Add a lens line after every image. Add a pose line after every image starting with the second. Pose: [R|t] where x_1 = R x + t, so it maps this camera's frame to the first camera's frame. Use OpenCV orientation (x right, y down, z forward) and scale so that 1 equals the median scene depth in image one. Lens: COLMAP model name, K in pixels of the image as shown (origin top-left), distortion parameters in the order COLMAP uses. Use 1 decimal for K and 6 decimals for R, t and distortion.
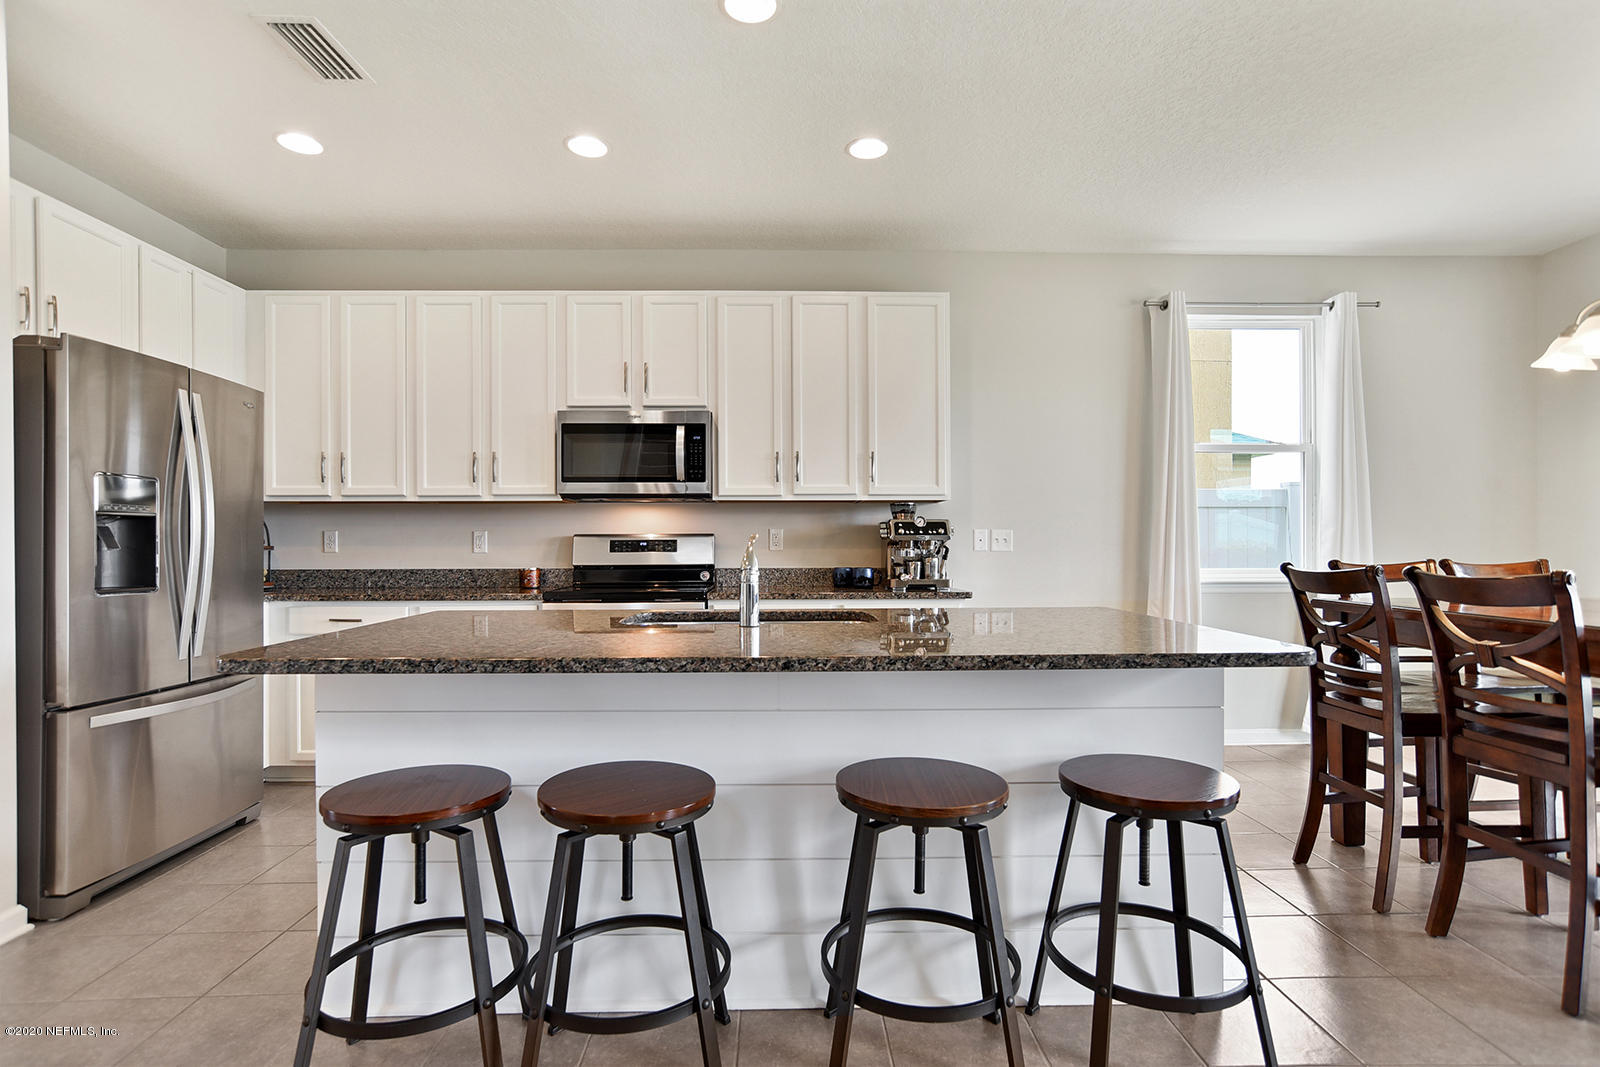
lens RADIAL K [[802.7, 0, 798.3], [0, 802.7, 545.4], [0, 0, 1]] dist [-0.012953, 0.011894]
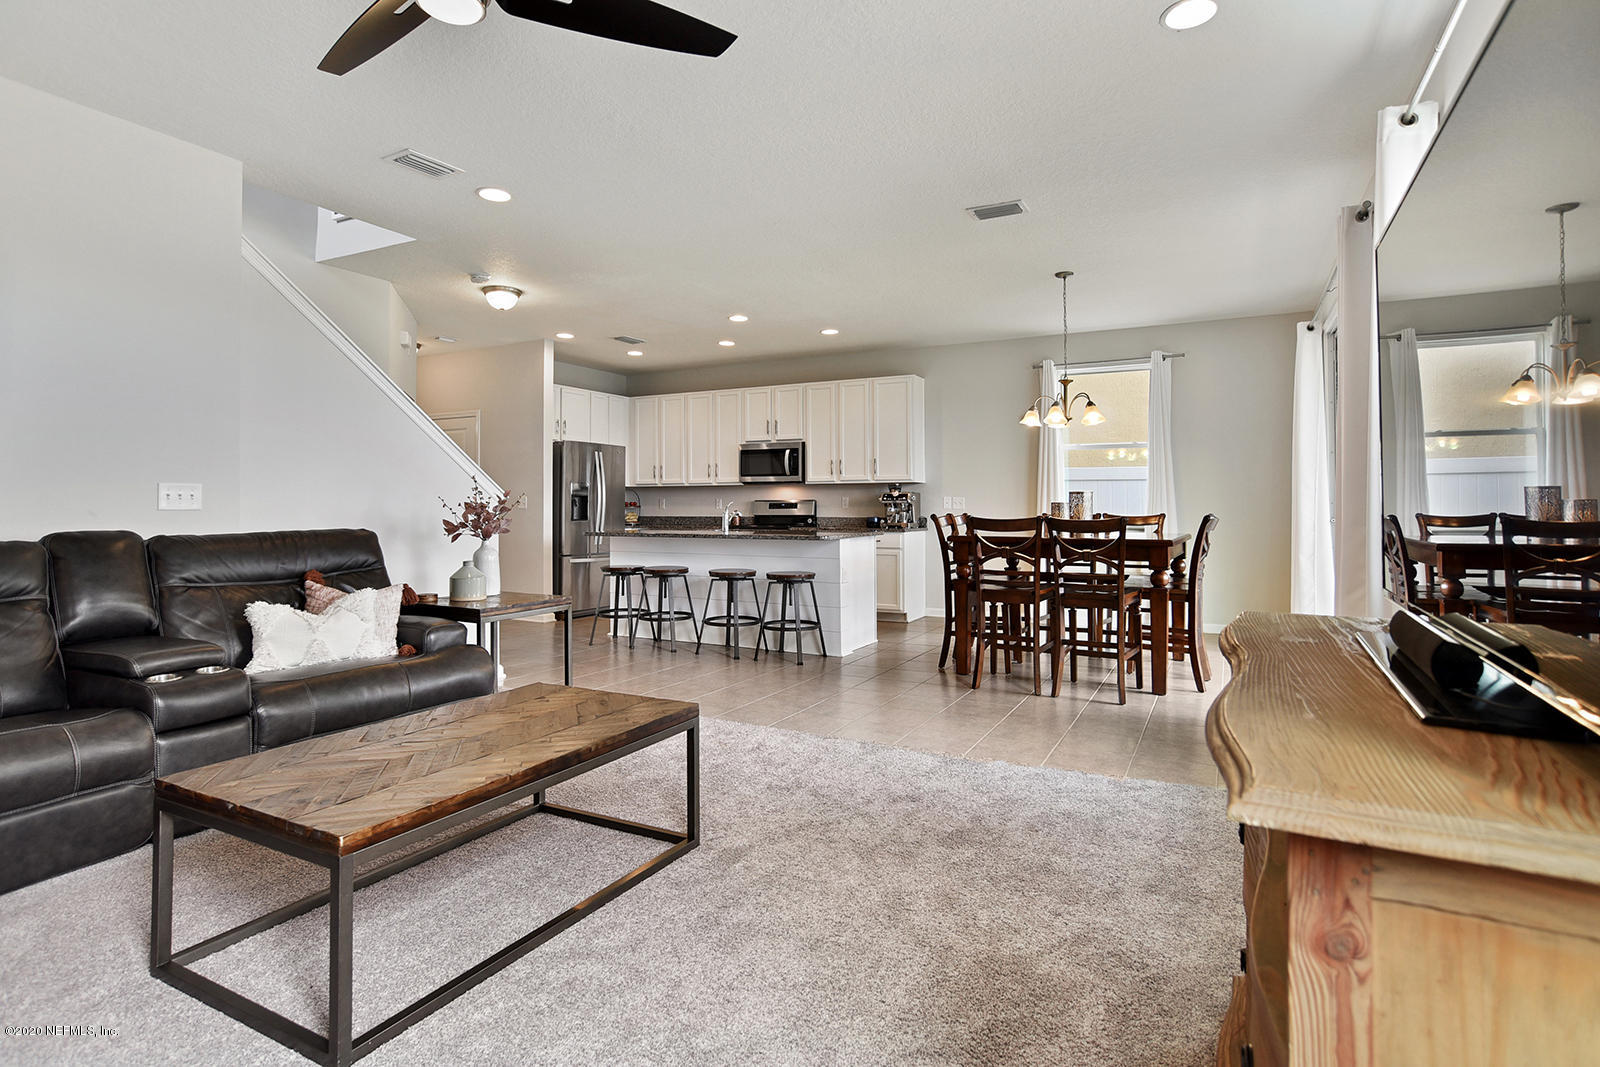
lens RADIAL K [[802.7, 0, 815.2], [0, 802.7, 500.9], [0, 0, 1]] dist [-0.012953, 0.011894]
pose [[0.882716, -0.001985, -0.469902, 0.916123], [-0.000965, 0.999981, -0.006038, 0.000188], [0.469905, 0.005783, 0.882698, -0.844361]]
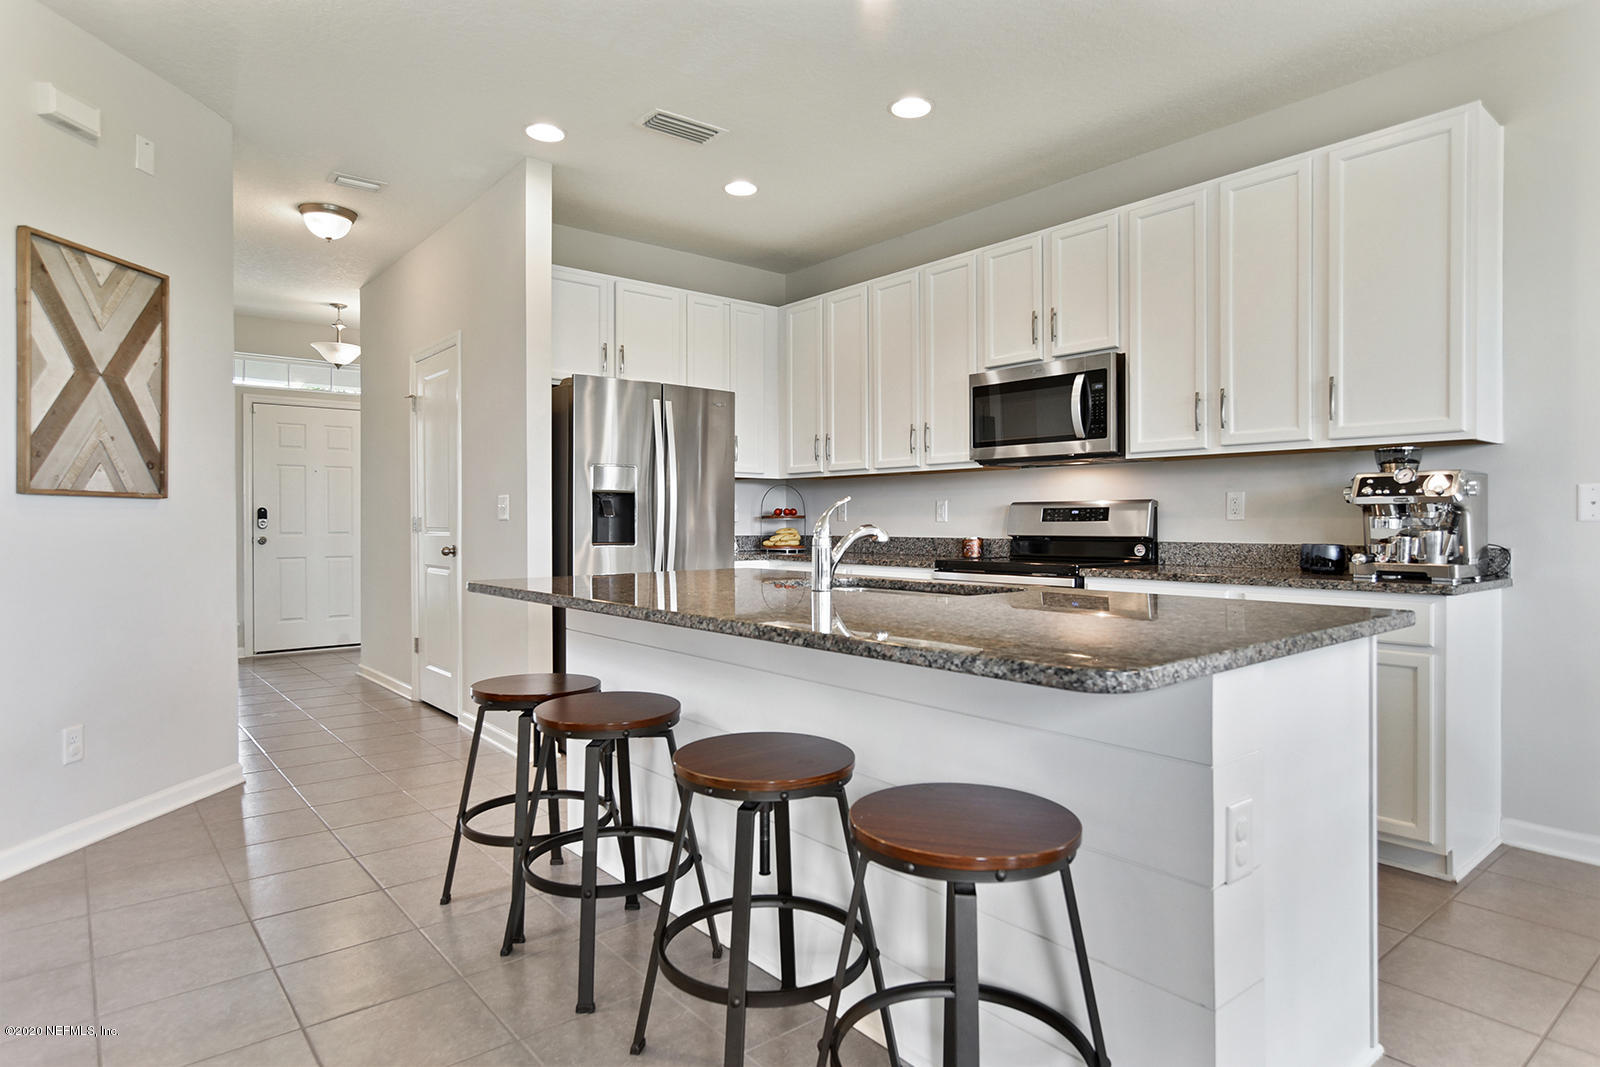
lens RADIAL K [[908.4, 0, 806.1], [0, 908.4, 532.2], [0, 0, 1]] dist [0.007986, -0.000381]
pose [[0.622931, 0.012001, -0.782184, 0.435359], [-0.001397, 0.999898, 0.014228, 0.006737], [0.782275, -0.007771, 0.622885, 0.158194]]
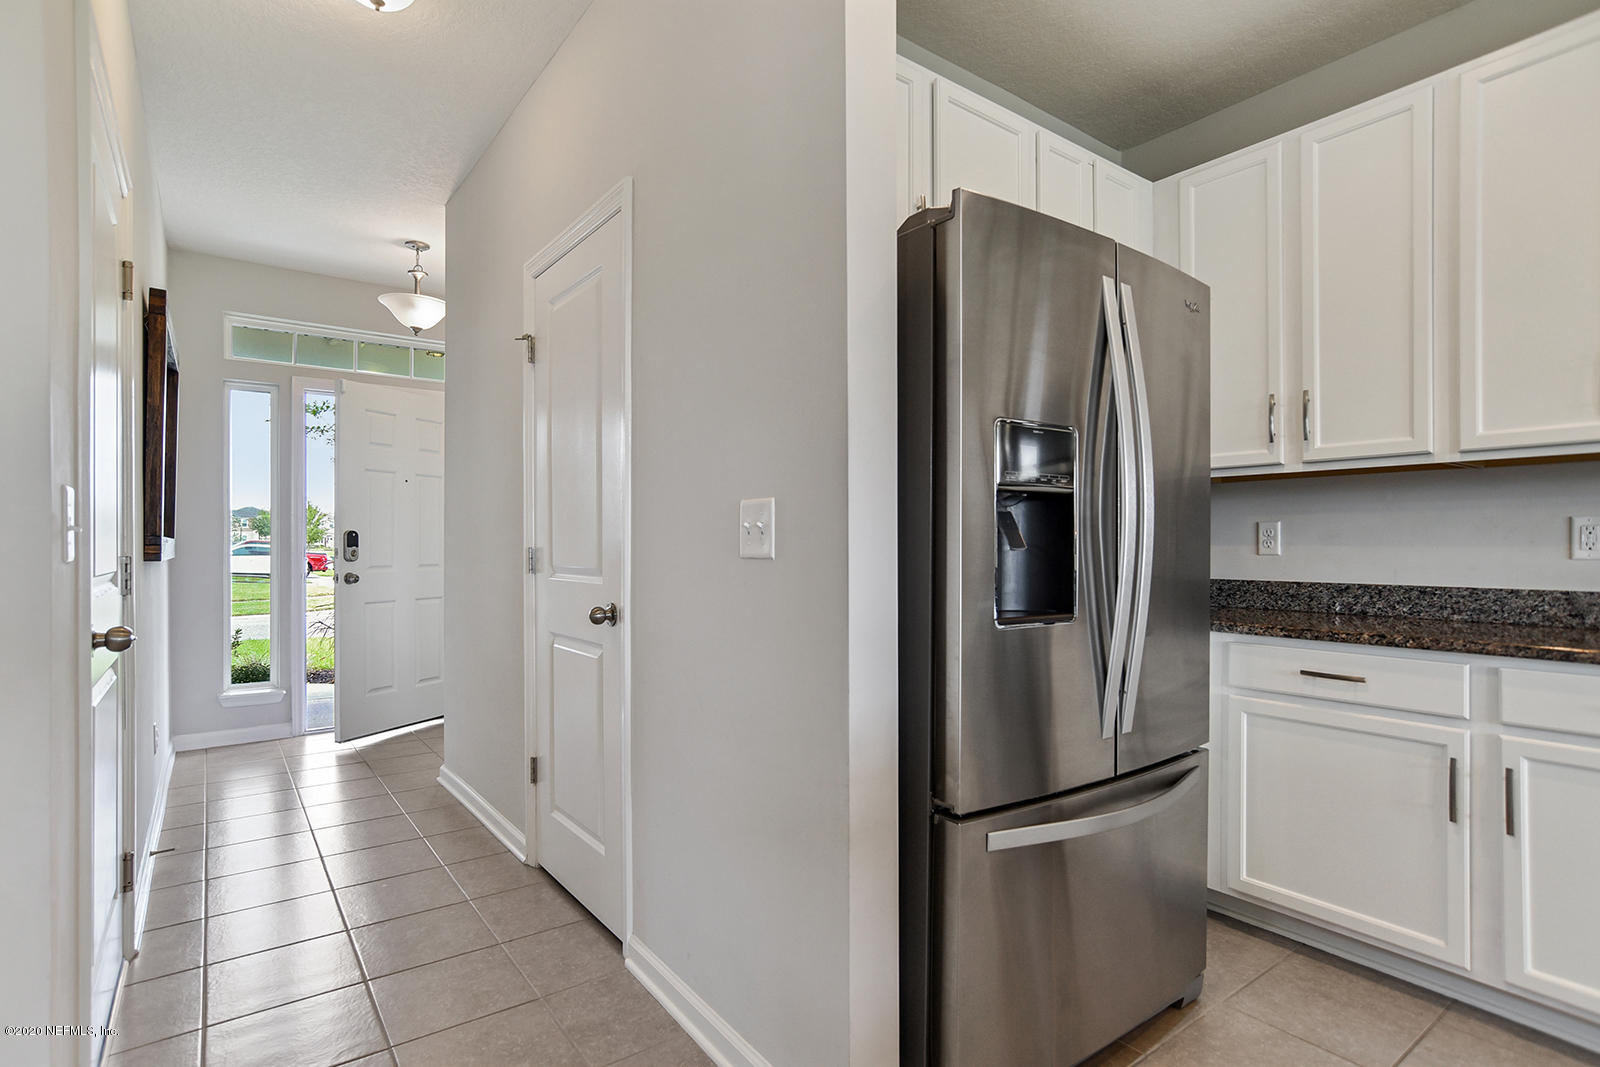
lens RADIAL K [[802.7, 0, 788.5], [0, 802.7, 546.6], [0, 0, 1]] dist [-0.012953, 0.011894]
pose [[0.576669, 0.004881, -0.816963, -0.298611], [-0.002545, 0.999988, 0.004178, 0.000506], [0.816974, -0.000331, 0.576674, 0.330163]]
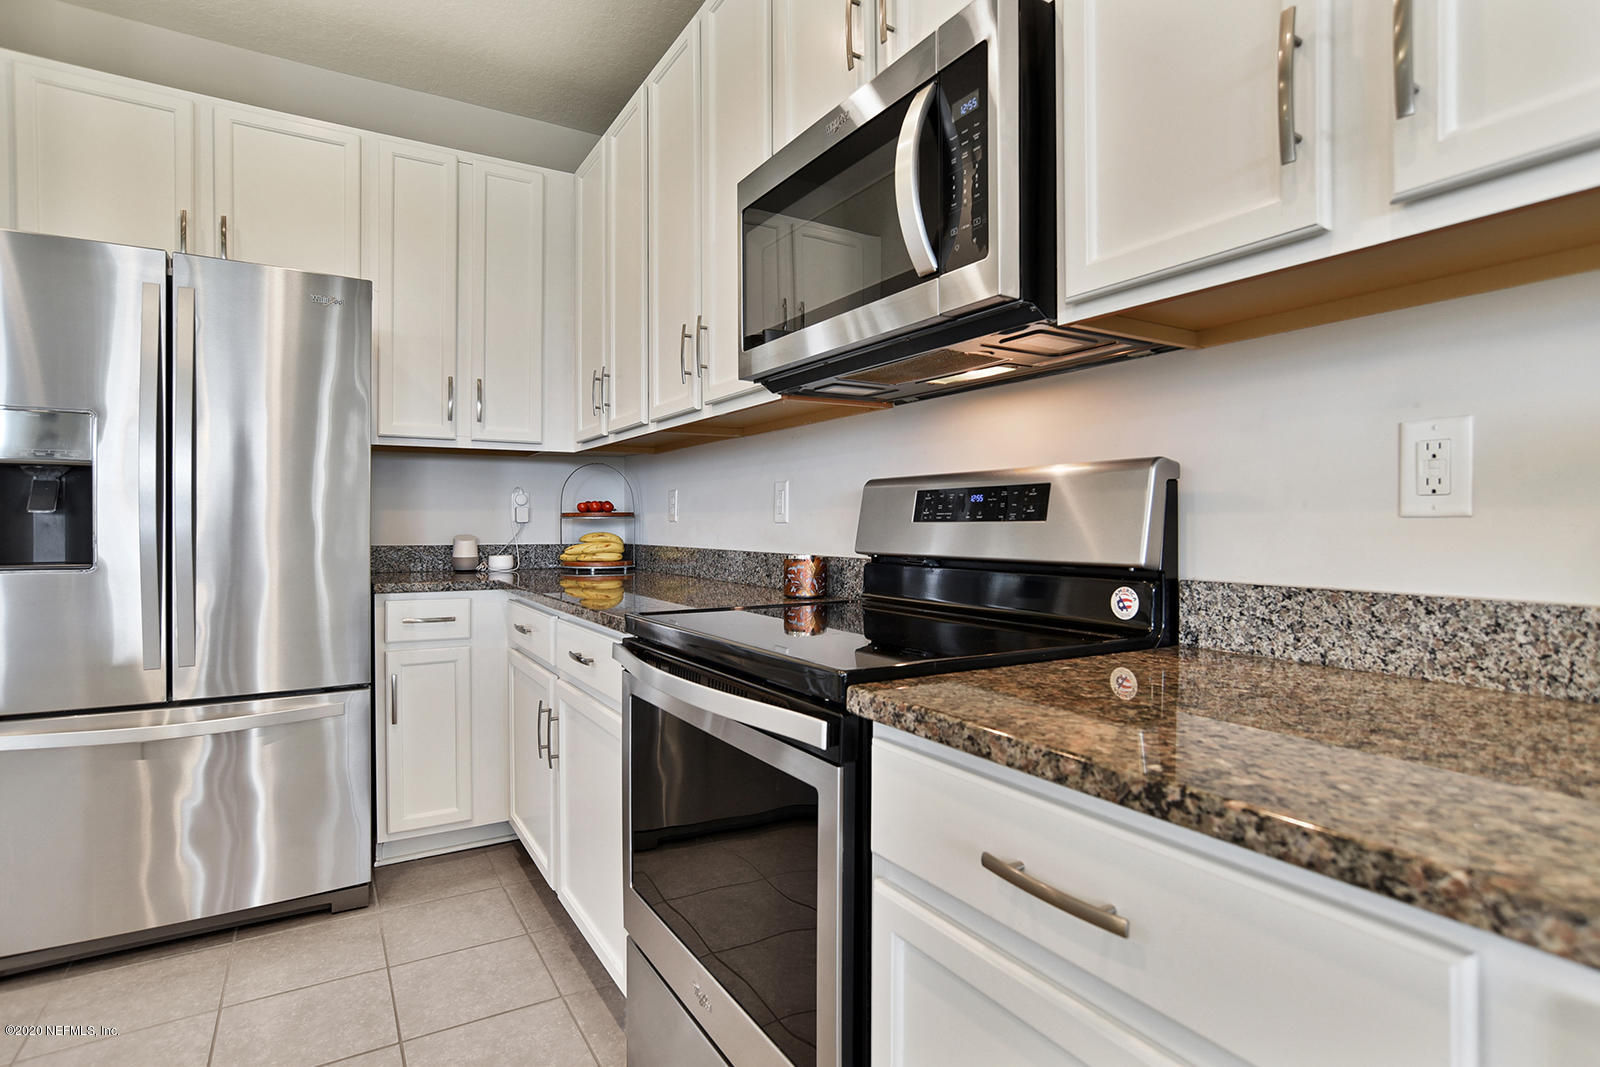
lens RADIAL K [[802.7, 0, 825.4], [0, 802.7, 519.8], [0, 0, 1]] dist [-0.012953, 0.011894]
pose [[0.507185, 0.000039, -0.861837, 0.085967], [0.001085, 0.999999, 0.000683, 0.007761], [0.861837, -0.001281, 0.507184, 0.819398]]
